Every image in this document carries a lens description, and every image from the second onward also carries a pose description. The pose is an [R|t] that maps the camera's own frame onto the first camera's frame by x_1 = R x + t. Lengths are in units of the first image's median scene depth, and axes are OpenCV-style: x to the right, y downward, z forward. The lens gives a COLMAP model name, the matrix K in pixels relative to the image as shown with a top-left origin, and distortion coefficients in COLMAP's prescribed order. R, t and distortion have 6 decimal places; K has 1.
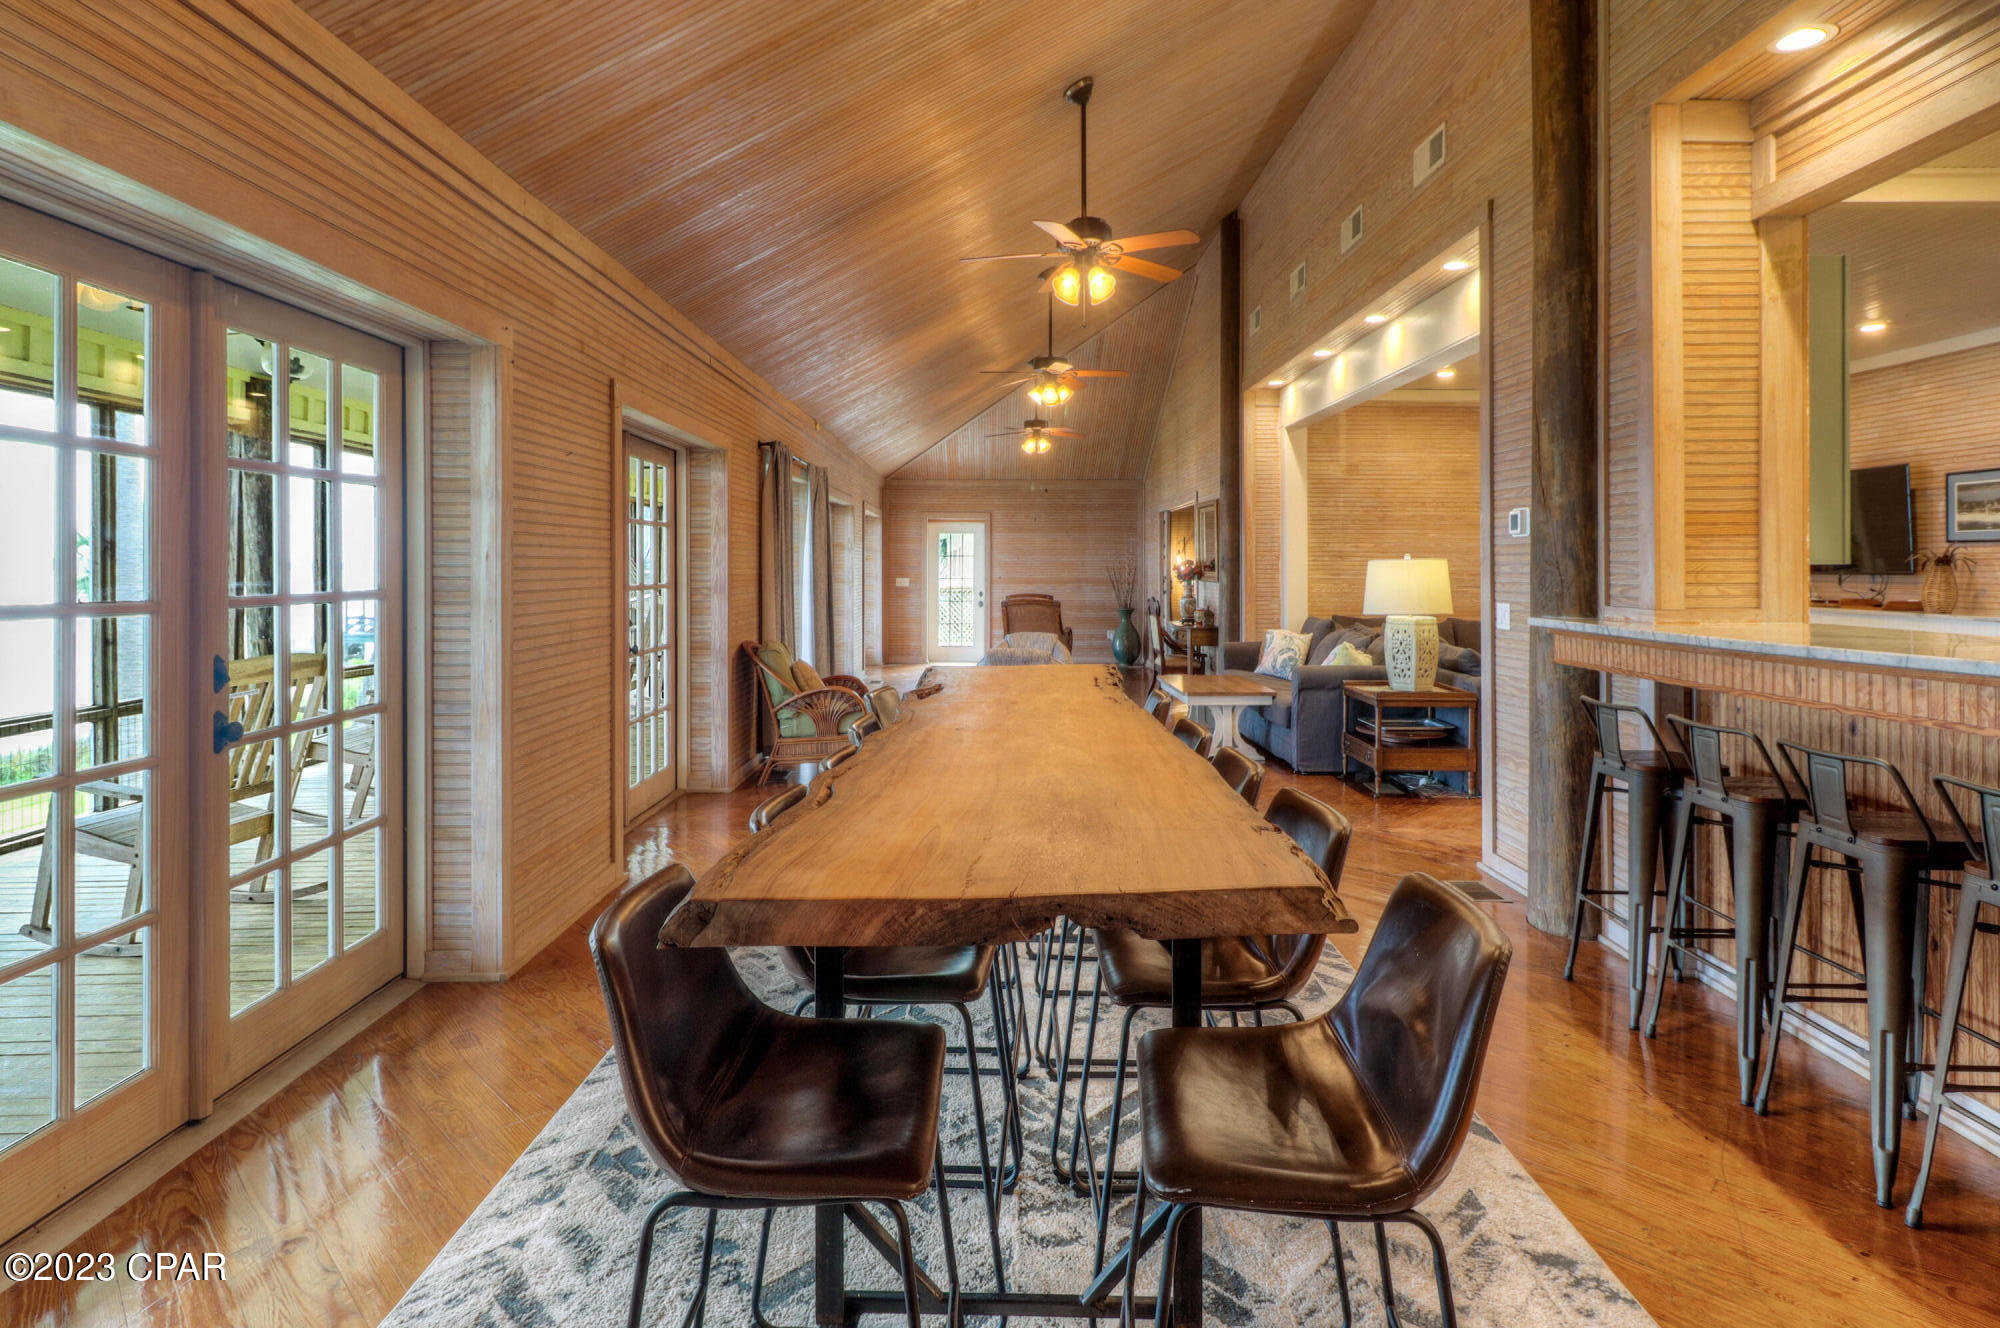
lens RADIAL K [[1093.9, 0, 1004.1], [0, 1093.9, 571.9], [0, 0, 1]] dist [0.000234, 0.000220]
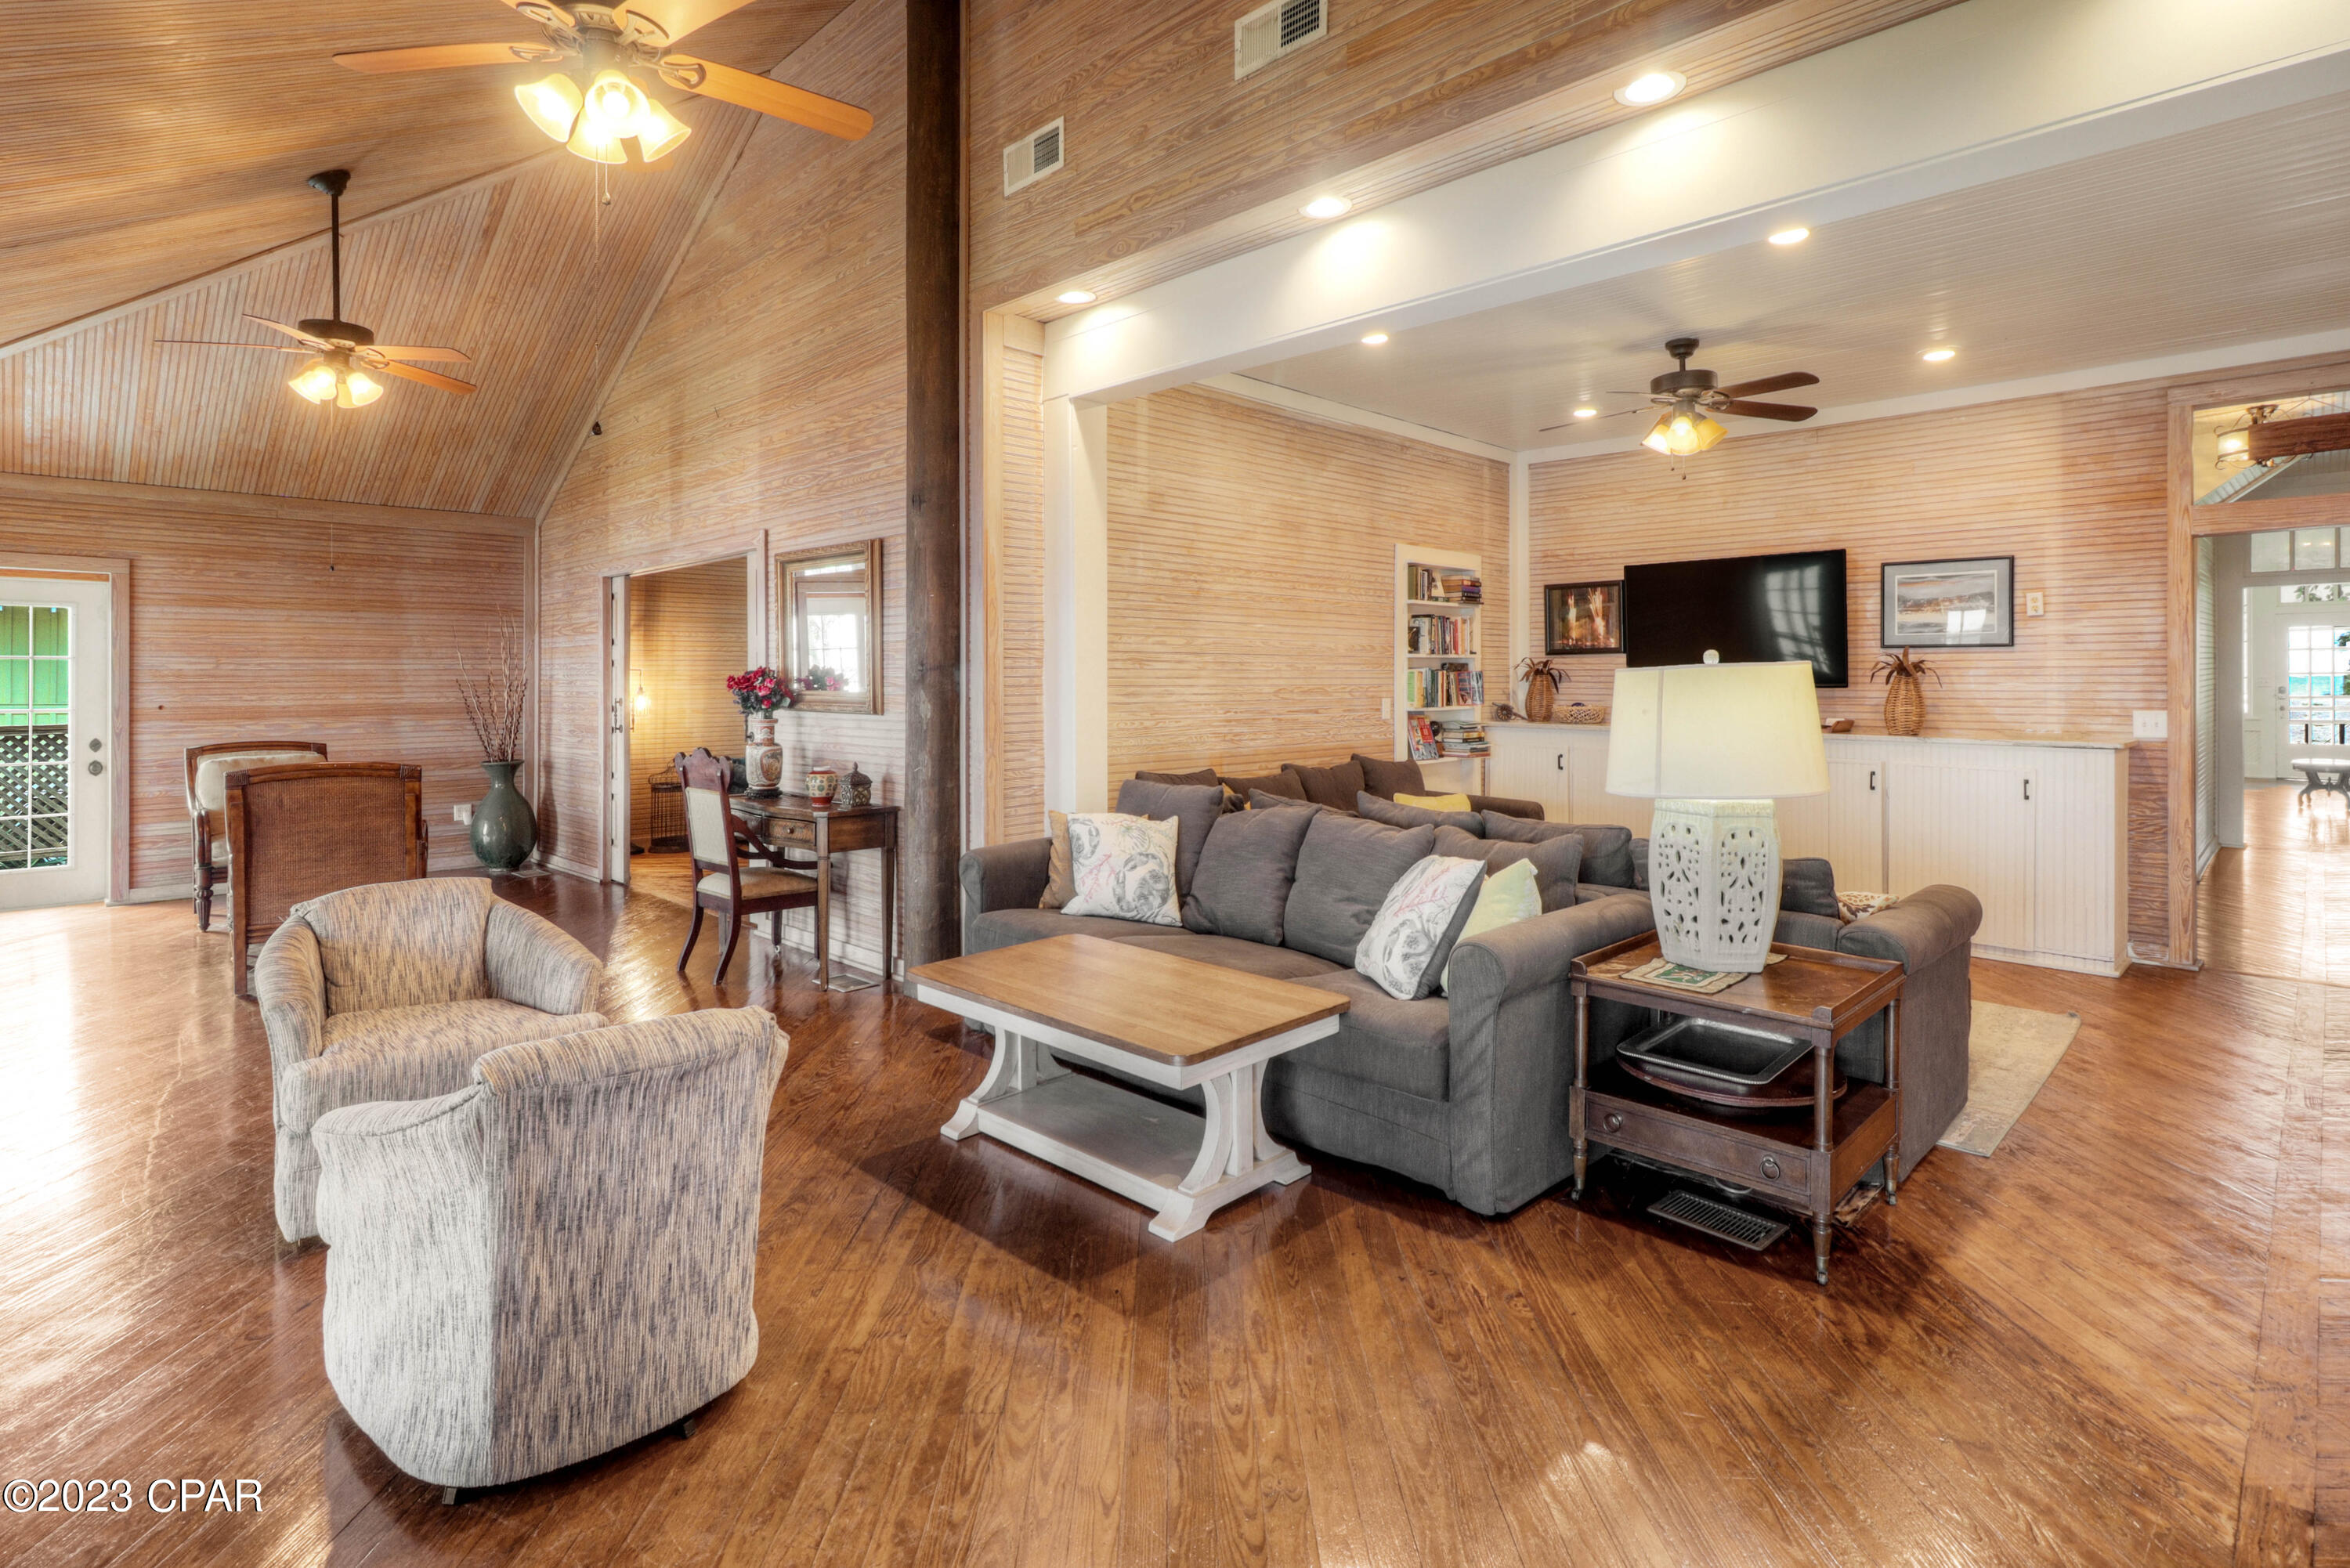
lens RADIAL K [[1138.2, 0, 1281.5], [0, 1138.2, 674.9], [0, 0, 1]] dist [-0.000578, 0.000123]
pose [[0.680328, 0.000082, 0.732908, -0.123639], [0.006340, 0.999962, -0.005997, -0.008270], [-0.732881, 0.008726, 0.680301, 1.322102]]
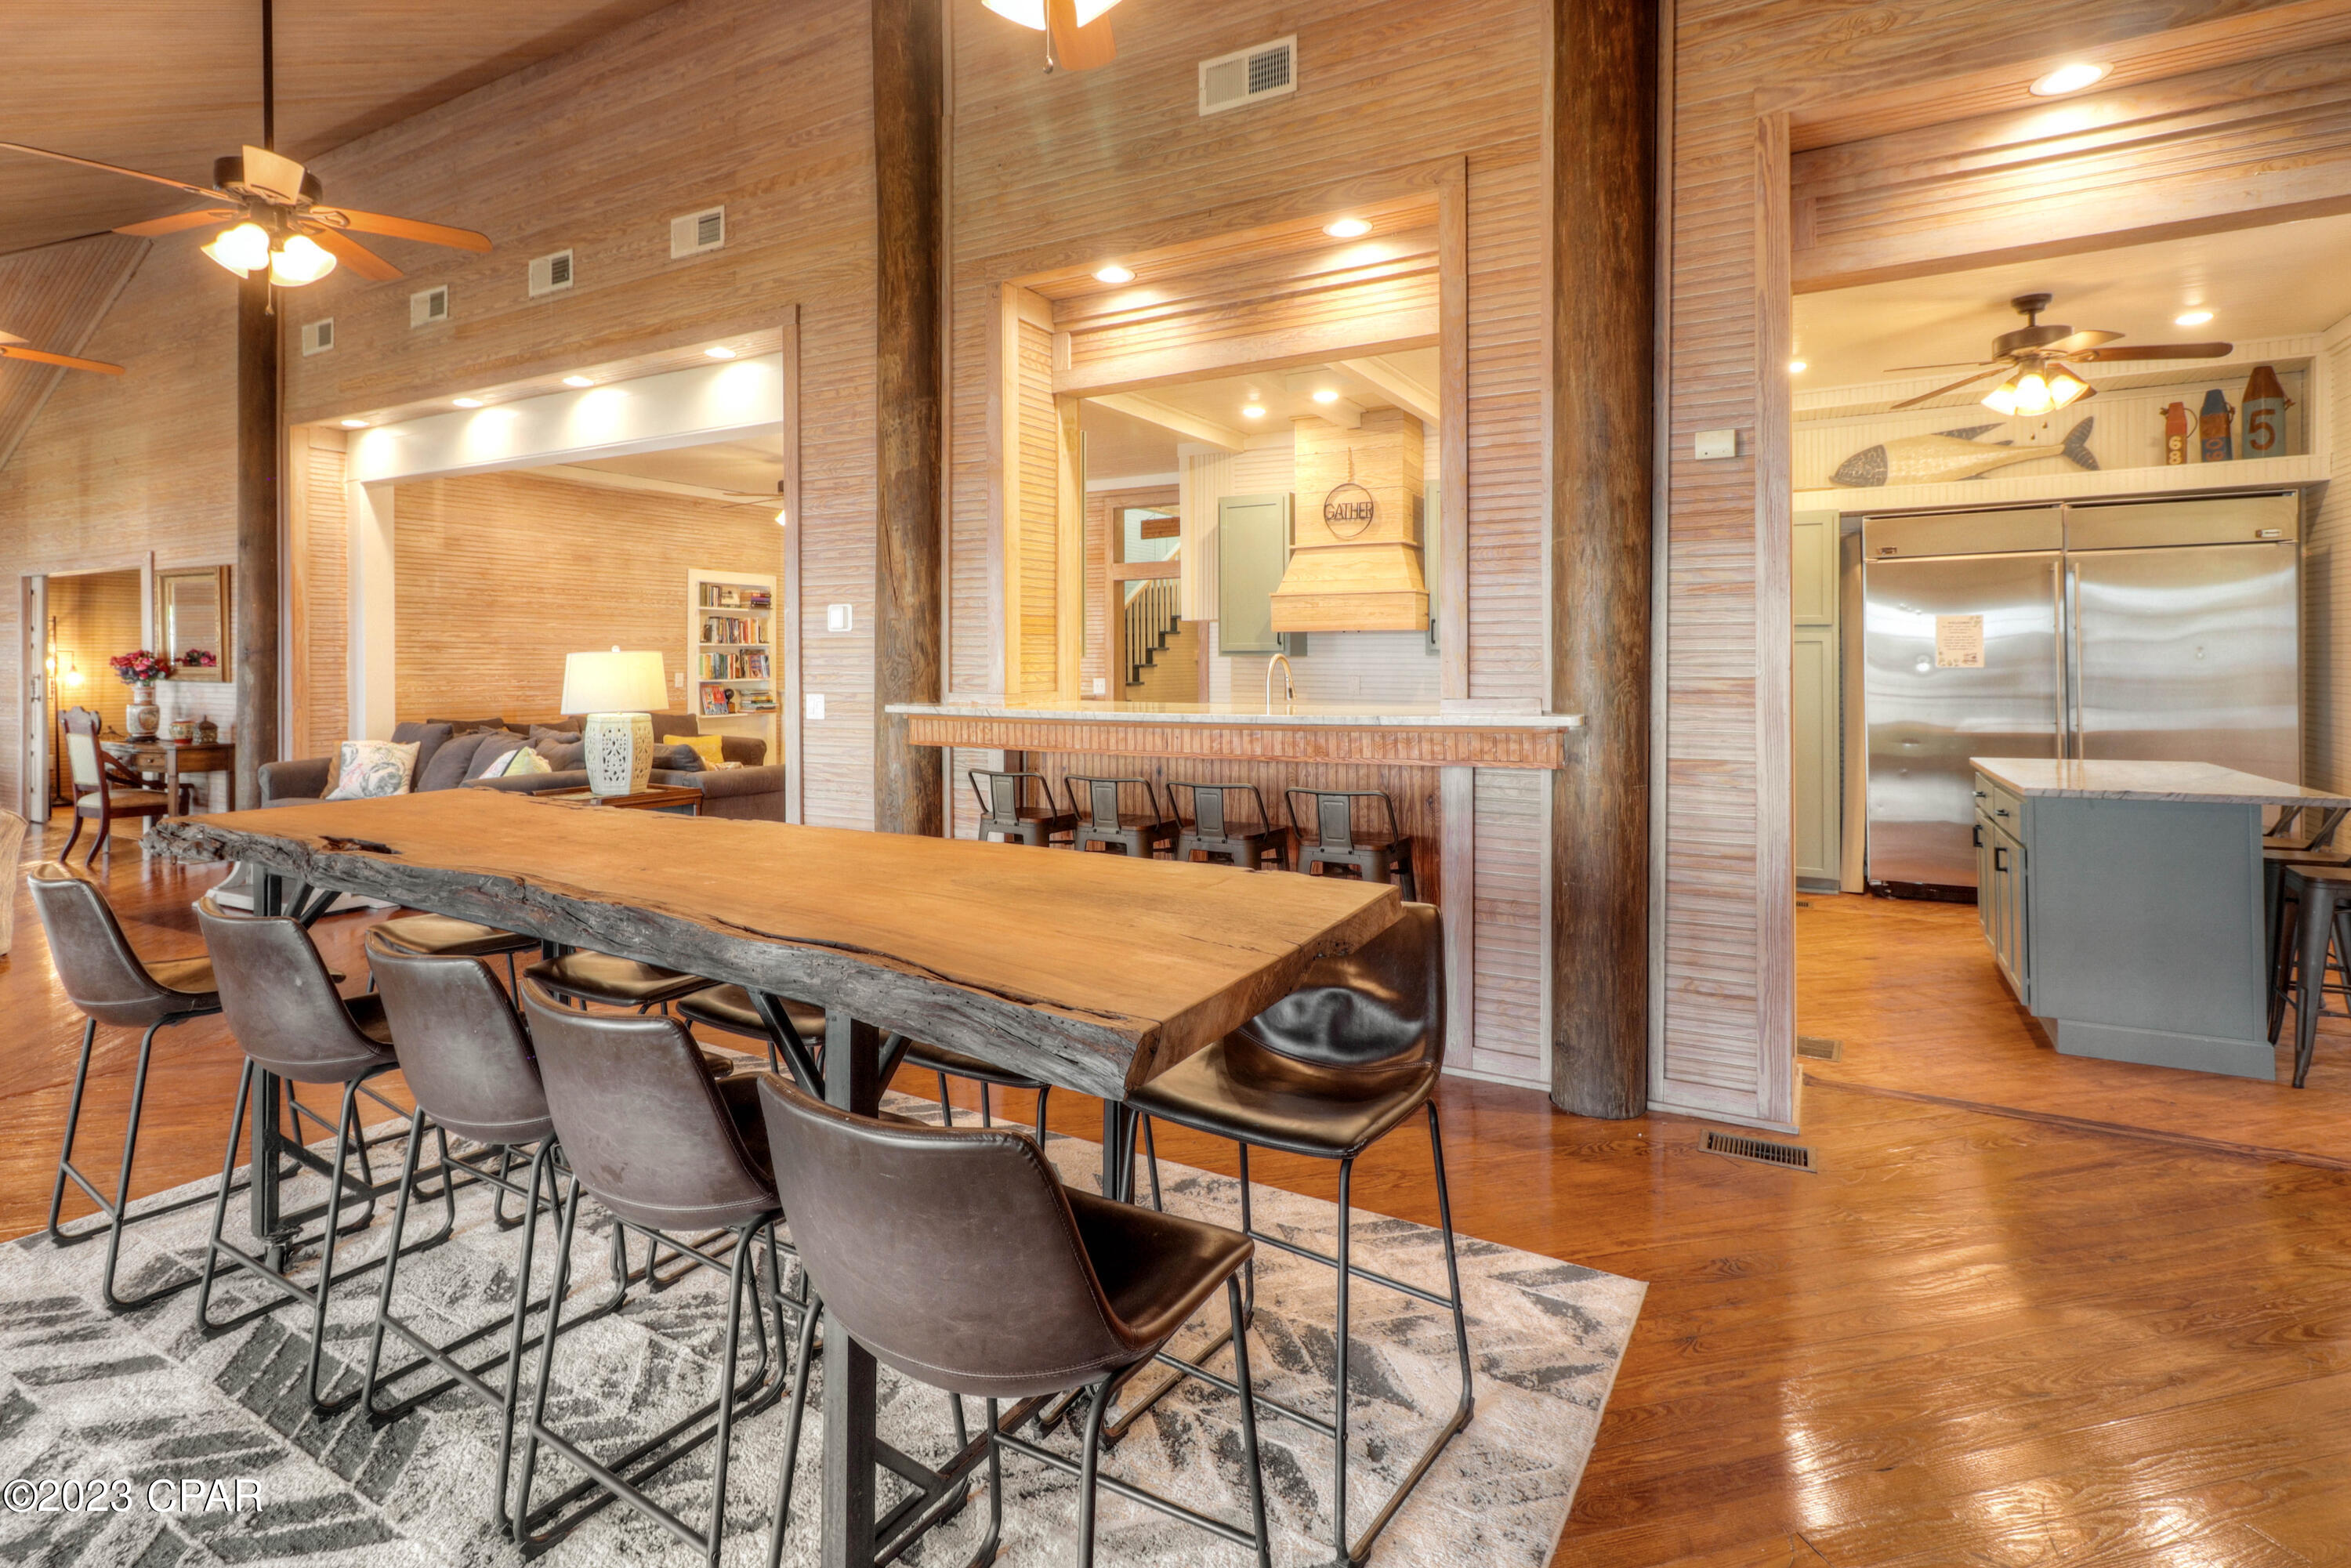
lens RADIAL K [[1097.4, 0, 1254.7], [0, 1097.4, 661.5], [0, 0, 1]] dist [0.002871, 0.000640]
pose [[0.470022, -0.000739, 0.882654, -0.311283], [0.004644, 0.999988, -0.001635, 0.001203], [-0.882643, 0.004867, 0.470020, 0.151573]]
